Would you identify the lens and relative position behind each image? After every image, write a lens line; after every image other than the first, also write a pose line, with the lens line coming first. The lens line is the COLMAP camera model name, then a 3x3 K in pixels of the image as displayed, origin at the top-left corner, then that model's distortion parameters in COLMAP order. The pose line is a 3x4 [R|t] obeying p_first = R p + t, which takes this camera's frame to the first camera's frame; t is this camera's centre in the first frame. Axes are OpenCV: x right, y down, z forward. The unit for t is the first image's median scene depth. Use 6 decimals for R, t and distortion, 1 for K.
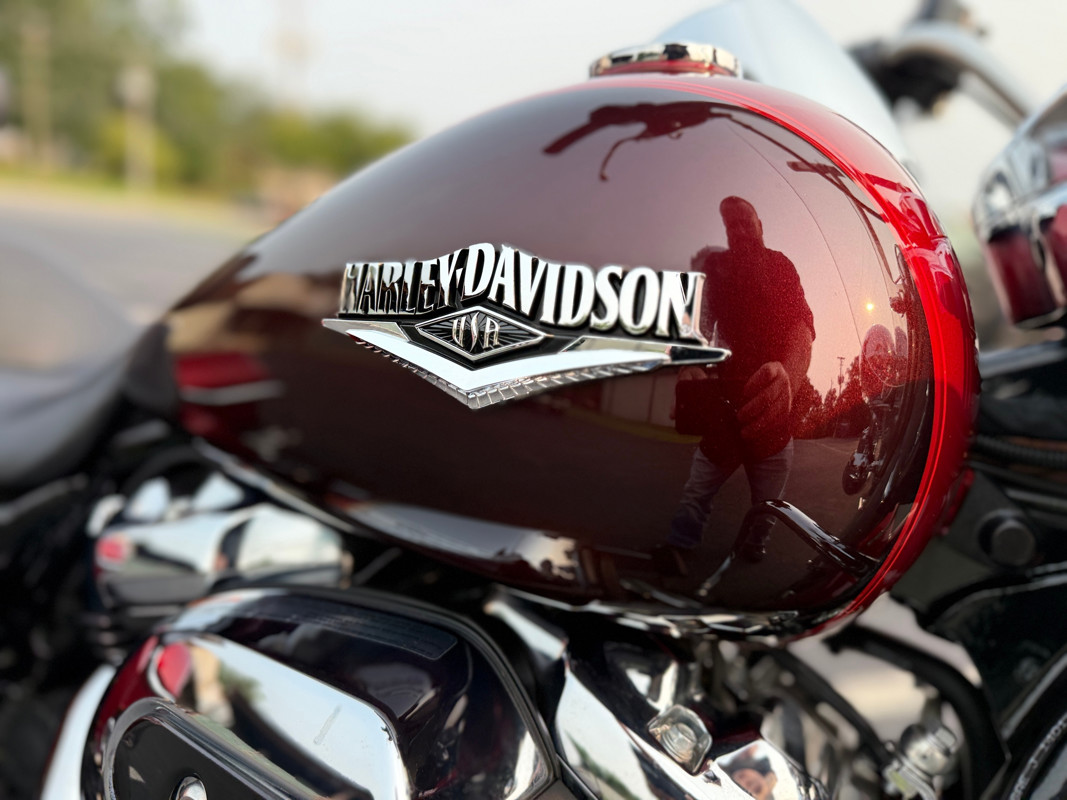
lens RADIAL K [[762.9, 0, 531.6], [0, 762.9, 406.9], [0, 0, 1]] dist [0.042077, -0.005682]
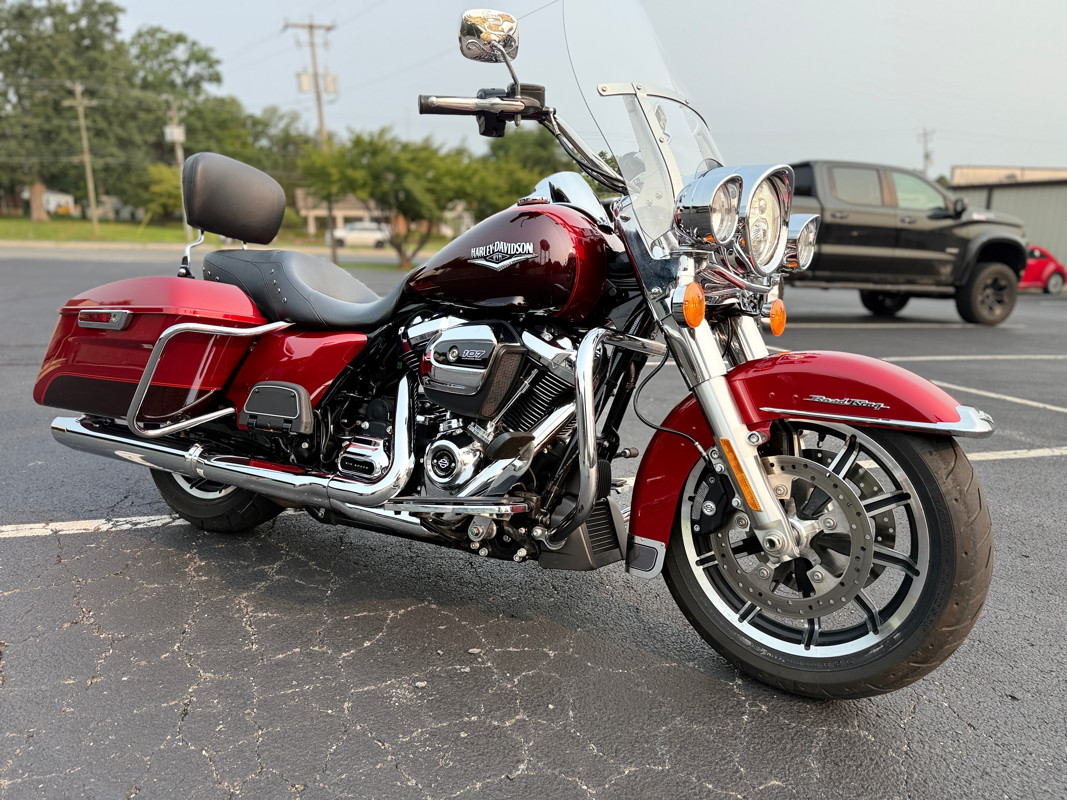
lens RADIAL K [[761.6, 0, 533.5], [0, 761.6, 400.0], [0, 0, 1]] dist [0.040121, -0.002980]
pose [[0.997217, -0.056124, -0.049076, 0.429321], [0.054698, 0.998054, -0.029934, 1.188928], [0.050660, 0.027166, 0.998346, -4.778569]]
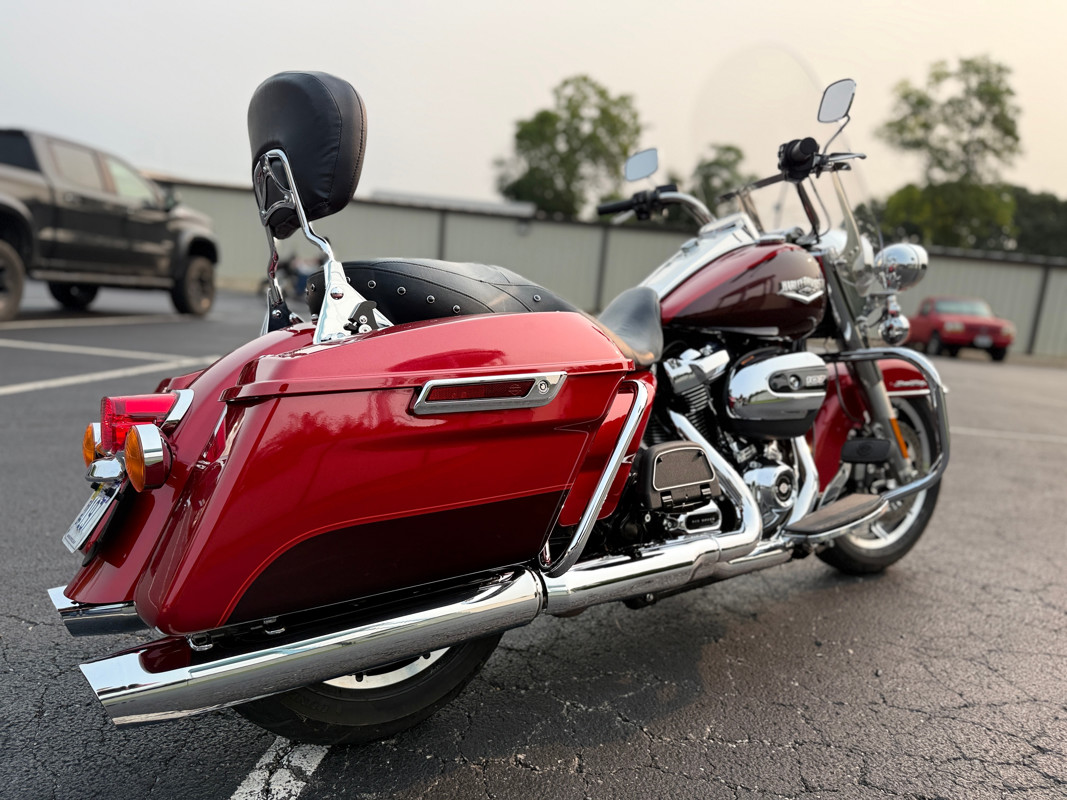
lens RADIAL K [[756.5, 0, 537.3], [0, 756.5, 398.2], [0, 0, 1]] dist [0.025781, -0.004936]
pose [[0.449120, -0.183978, 0.874324, -6.916459], [0.158481, 0.979457, 0.124692, -0.372154], [-0.879304, 0.082562, 0.469051, 0.108595]]
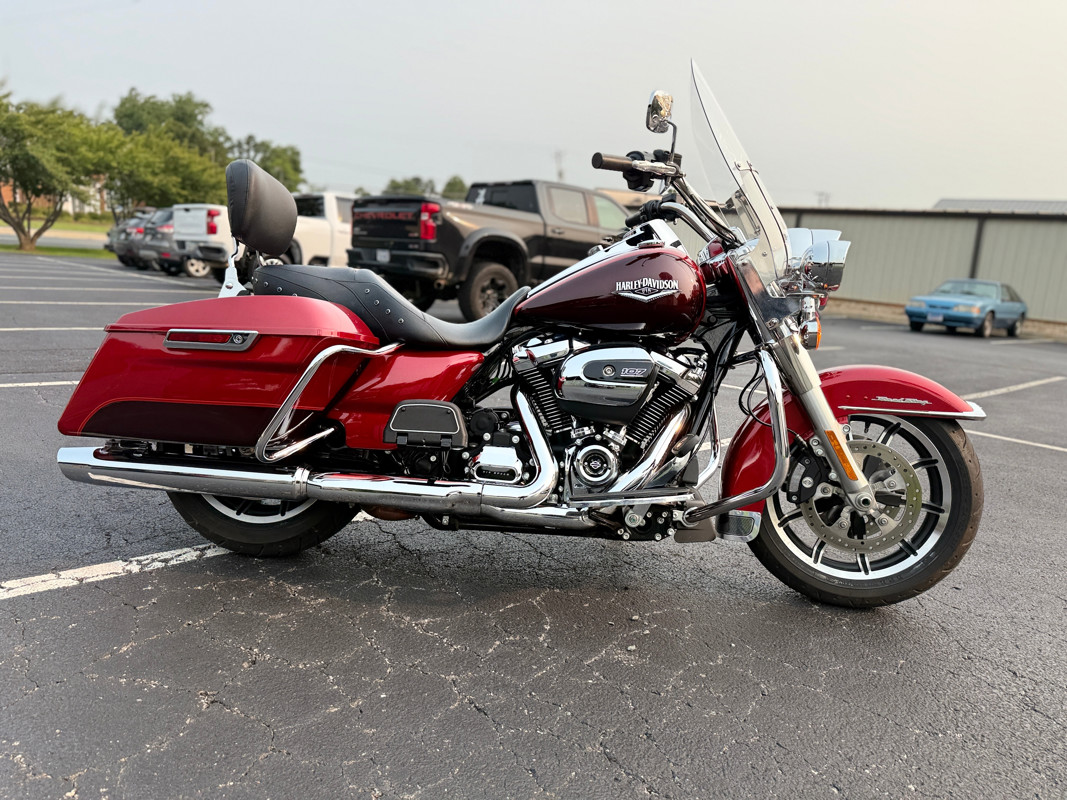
lens RADIAL K [[762.9, 0, 531.6], [0, 762.9, 406.9], [0, 0, 1]] dist [0.042077, -0.005682]
pose [[0.914394, -0.096901, 0.393057, -3.952226], [0.096830, 0.995099, 0.020061, 0.728892], [-0.393075, 0.019716, 0.919295, -5.058638]]
